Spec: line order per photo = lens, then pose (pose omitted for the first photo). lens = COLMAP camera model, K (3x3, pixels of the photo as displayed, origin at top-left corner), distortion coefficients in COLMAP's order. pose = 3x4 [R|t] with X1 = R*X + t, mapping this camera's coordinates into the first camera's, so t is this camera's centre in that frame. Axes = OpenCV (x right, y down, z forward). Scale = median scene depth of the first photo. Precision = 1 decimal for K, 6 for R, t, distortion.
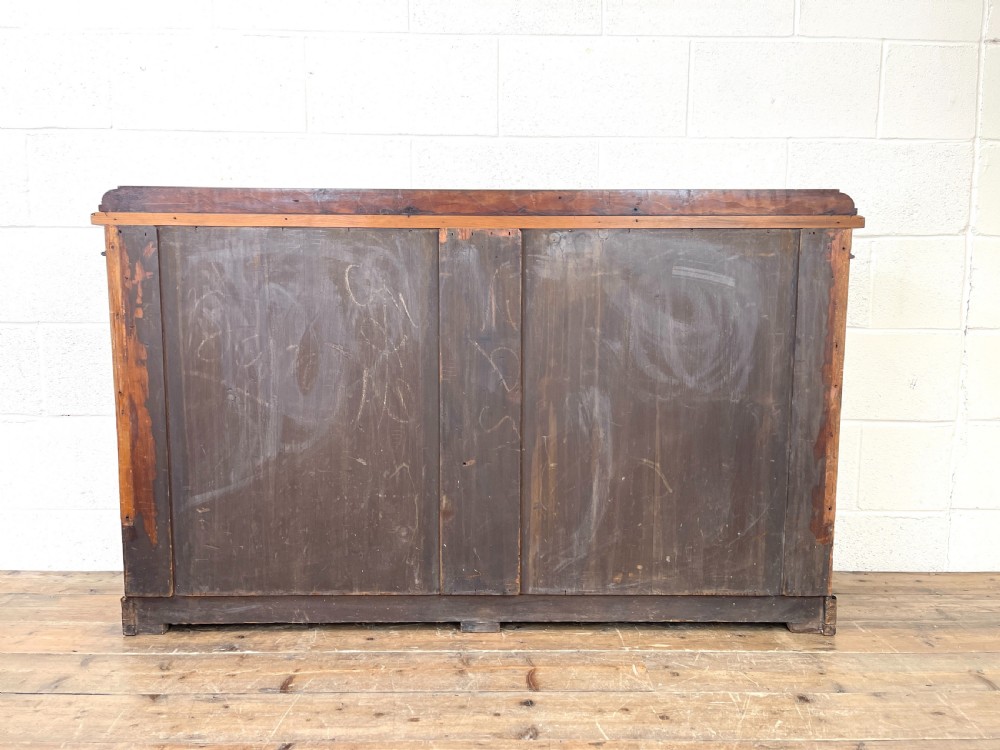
lens RADIAL K [[753.6, 0, 498.9], [0, 753.6, 376.7], [0, 0, 1]] dist [0.064860, -0.085703]
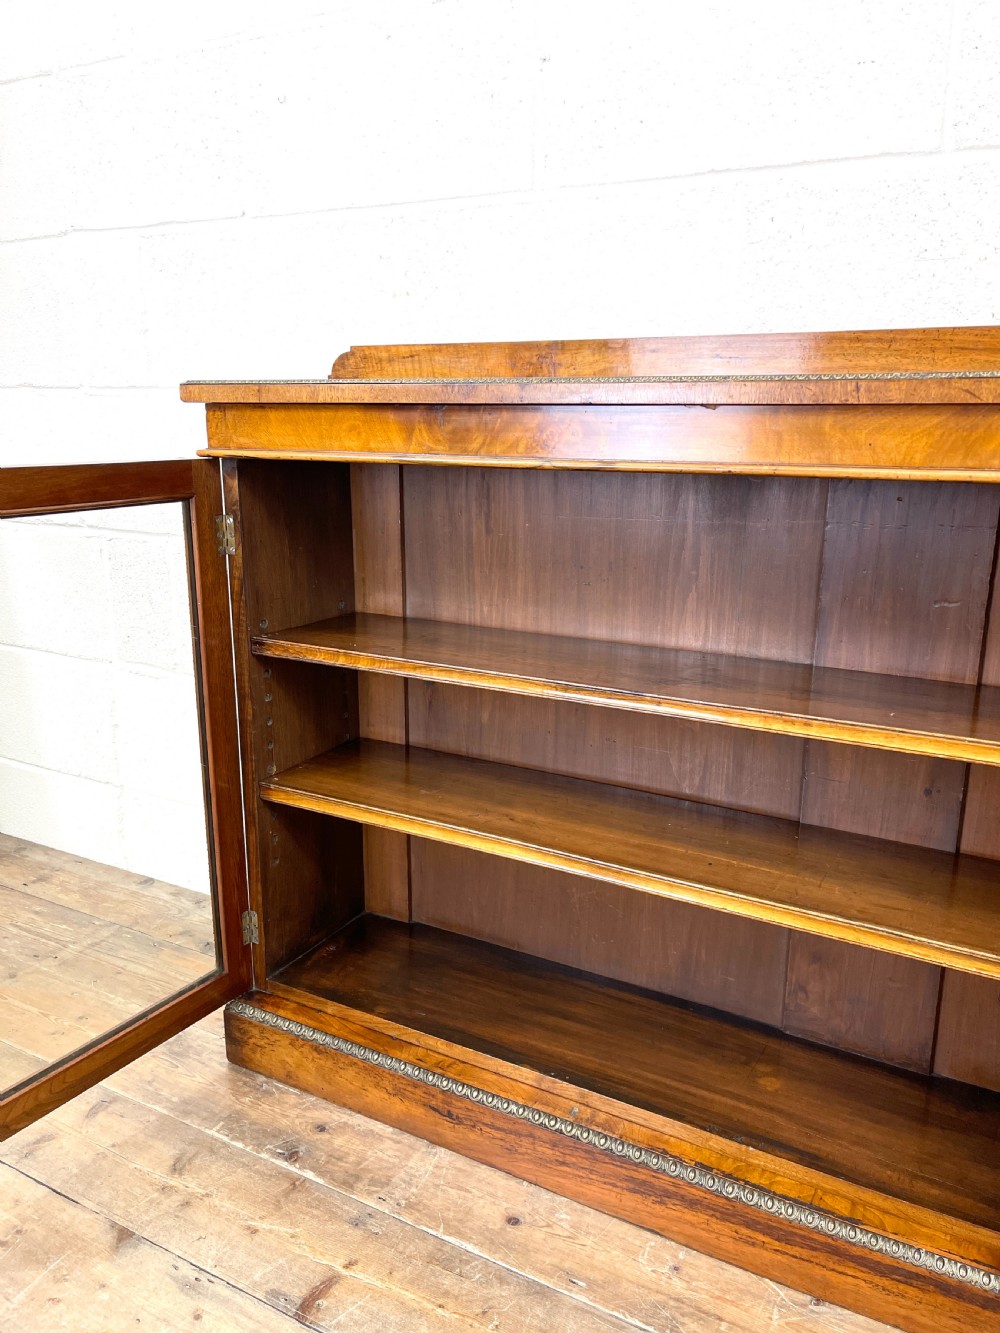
lens RADIAL K [[1004.6, 0, 505.8], [0, 1004.6, 673.3], [0, 0, 1]] dist [0.064860, -0.085703]
pose [[0.873127, 0.123240, -0.471657, 0.108578], [-0.054001, 0.986014, 0.157671, -0.132564], [0.484492, -0.112197, 0.867571, 0.450998]]
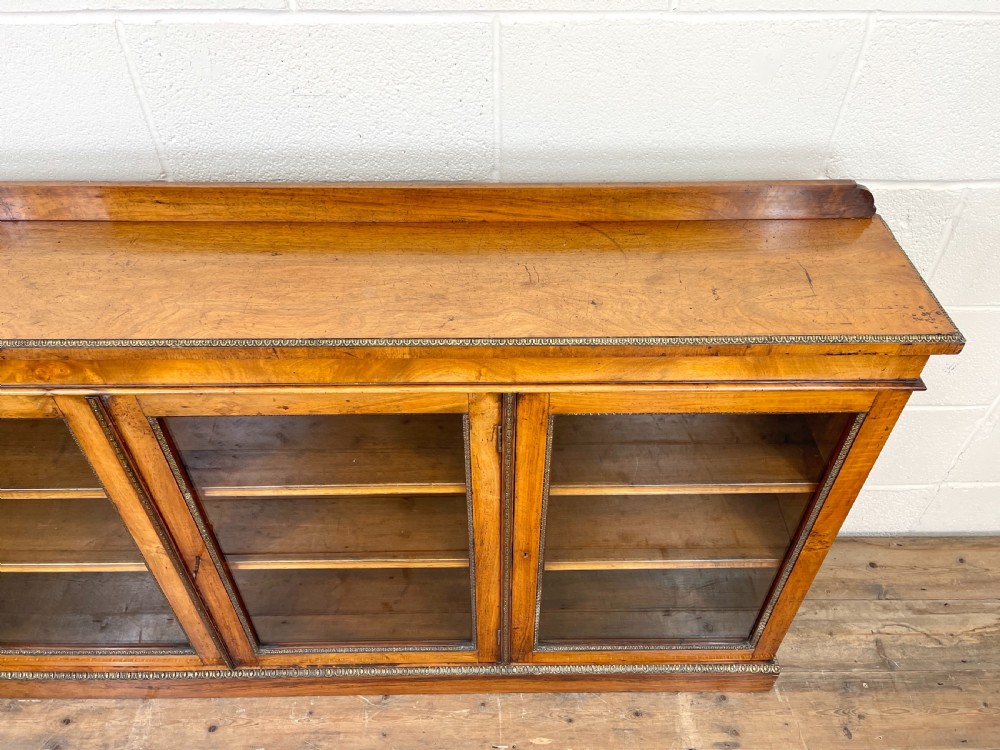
lens RADIAL K [[766.8, 0, 499.8], [0, 766.8, 373.6], [0, 0, 1]] dist [0.060258, -0.081516]
pose [[0.999994, -0.002894, 0.001938, 0.164665], [0.001103, 0.790956, 0.611873, -0.535149], [-0.003303, -0.611867, 0.790954, 0.555703]]
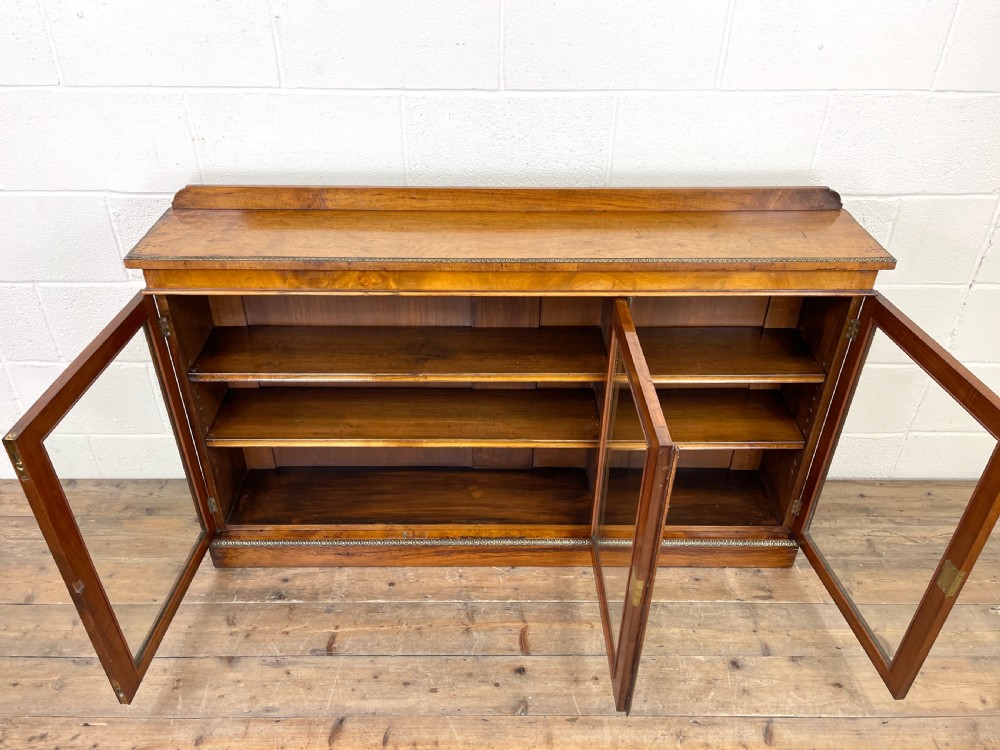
lens RADIAL K [[753.6, 0, 485.5], [0, 753.6, 379.7], [0, 0, 1]] dist [0.064860, -0.085703]
pose [[0.999983, 0.002650, -0.005247, -0.013653], [0.000158, 0.880145, 0.474705, -0.534814], [0.005876, -0.474698, 0.880129, 0.085974]]
